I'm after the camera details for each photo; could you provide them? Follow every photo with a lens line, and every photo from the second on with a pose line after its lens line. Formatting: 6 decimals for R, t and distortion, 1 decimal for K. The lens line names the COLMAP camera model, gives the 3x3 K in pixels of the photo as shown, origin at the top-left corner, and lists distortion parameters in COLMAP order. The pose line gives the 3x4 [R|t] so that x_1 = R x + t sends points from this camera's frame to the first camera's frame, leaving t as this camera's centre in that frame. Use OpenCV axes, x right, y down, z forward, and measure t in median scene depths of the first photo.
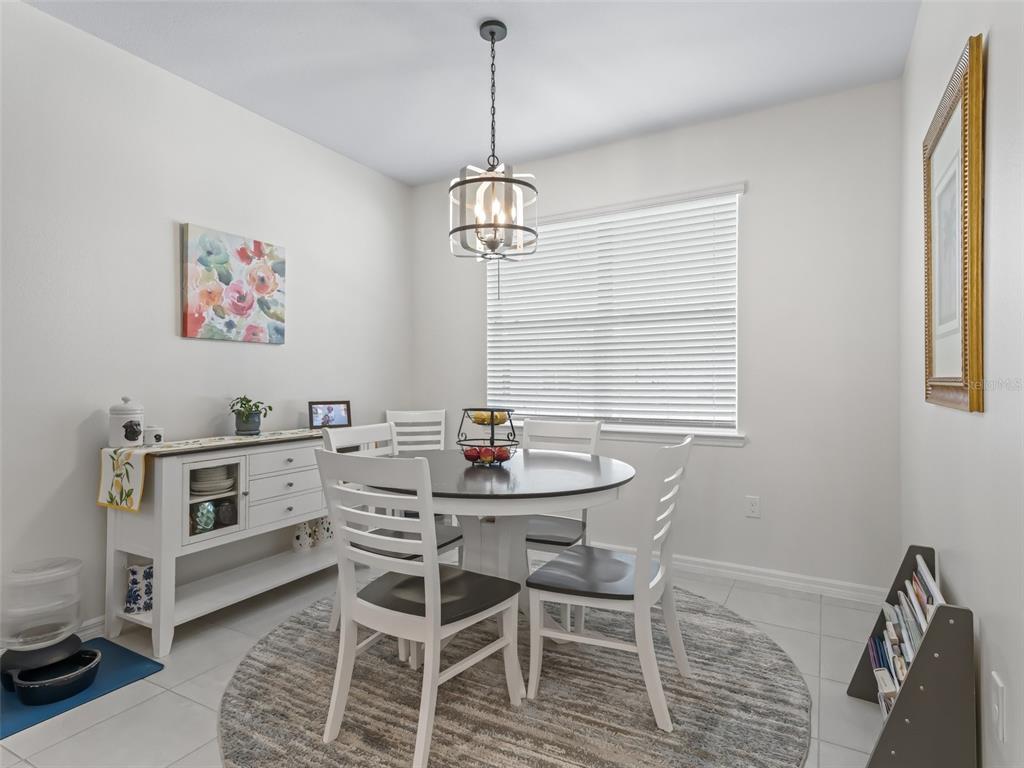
lens RADIAL K [[555.0, 0, 511.8], [0, 555.0, 378.3], [0, 0, 1]] dist [0.033101, 0.000223]
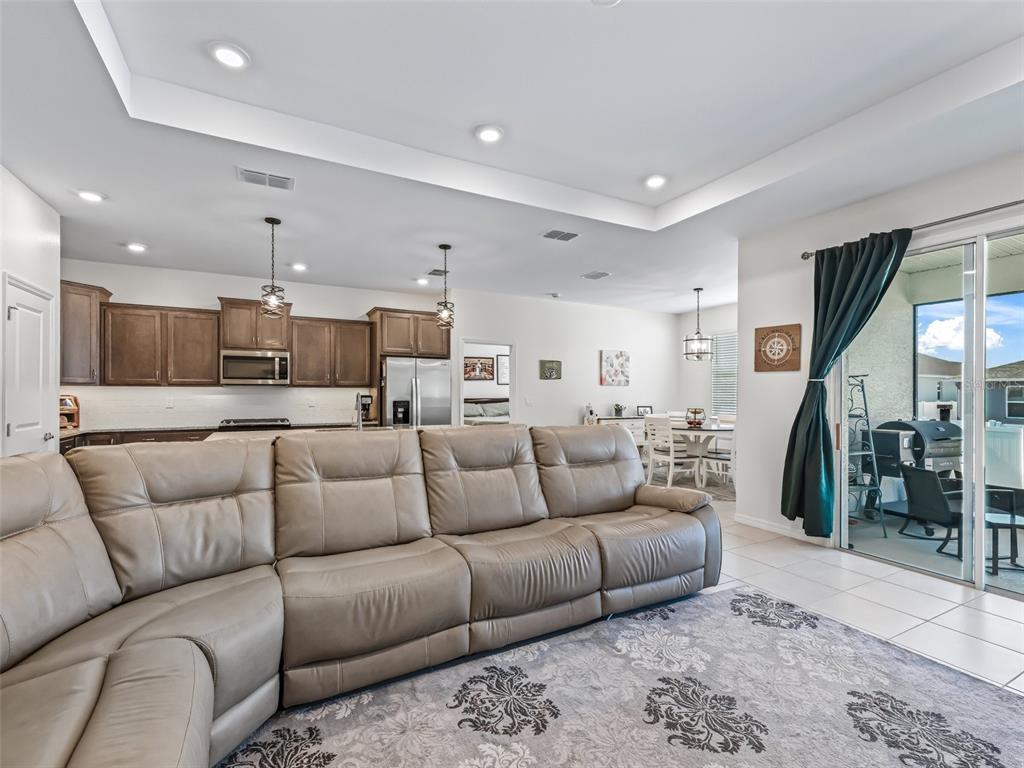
lens RADIAL K [[465.5, 0, 514.0], [0, 465.5, 390.1], [0, 0, 1]] dist [0.014642, -0.000162]
pose [[0.844506, 0.001063, -0.535546, 0.406043], [-0.003678, 0.999986, -0.003815, -0.029781], [0.535534, 0.005191, 0.844498, -1.448309]]
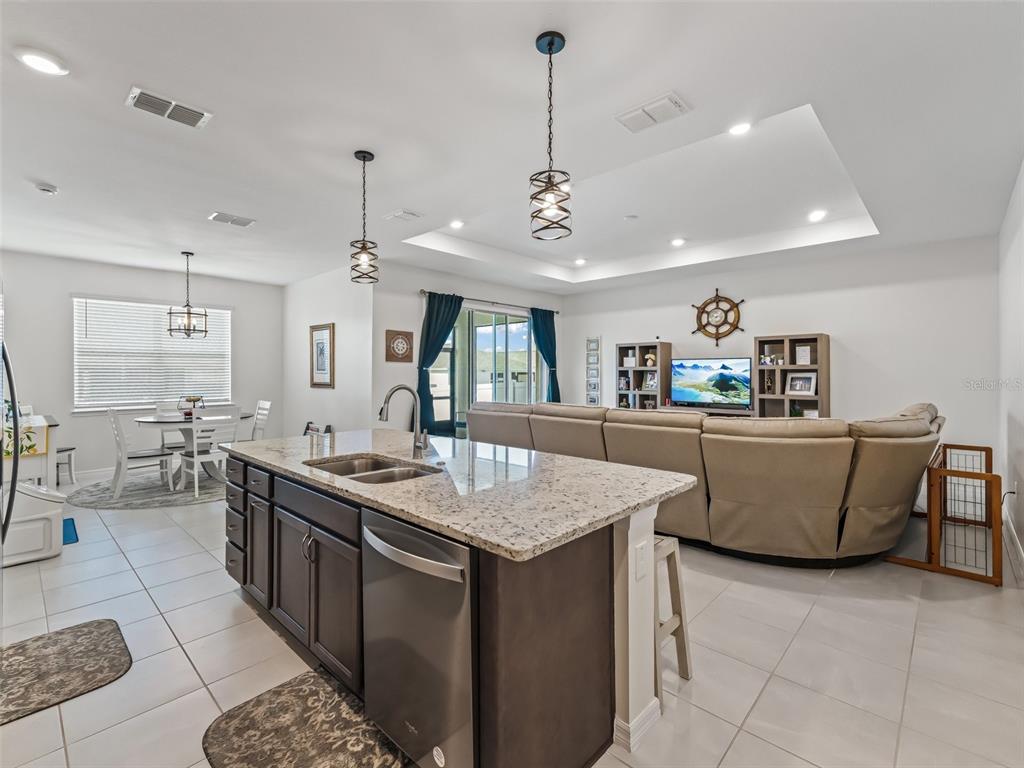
lens RADIAL K [[467.2, 0, 506.3], [0, 467.2, 370.4], [0, 0, 1]] dist [0.010639, -0.000865]
pose [[0.244278, 0.004617, 0.969694, -1.473395], [-0.002267, 0.999989, -0.004190, -0.049986], [-0.969703, -0.001175, 0.244286, -0.814466]]
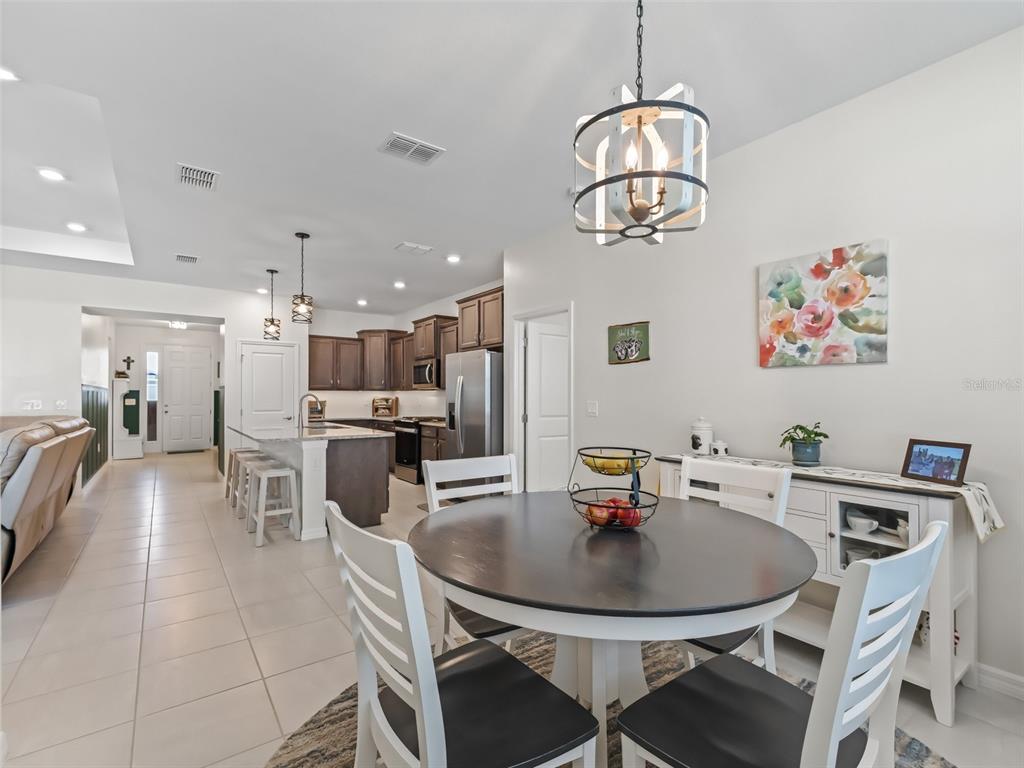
lens RADIAL K [[471.5, 0, 515.6], [0, 471.5, 395.0], [0, 0, 1]] dist [0.002280, 0.001016]
pose [[-0.405396, -0.002556, -0.914137, 0.445169], [0.001896, 0.999992, -0.003637, -0.014223], [0.914139, -0.003207, -0.405388, 0.875954]]
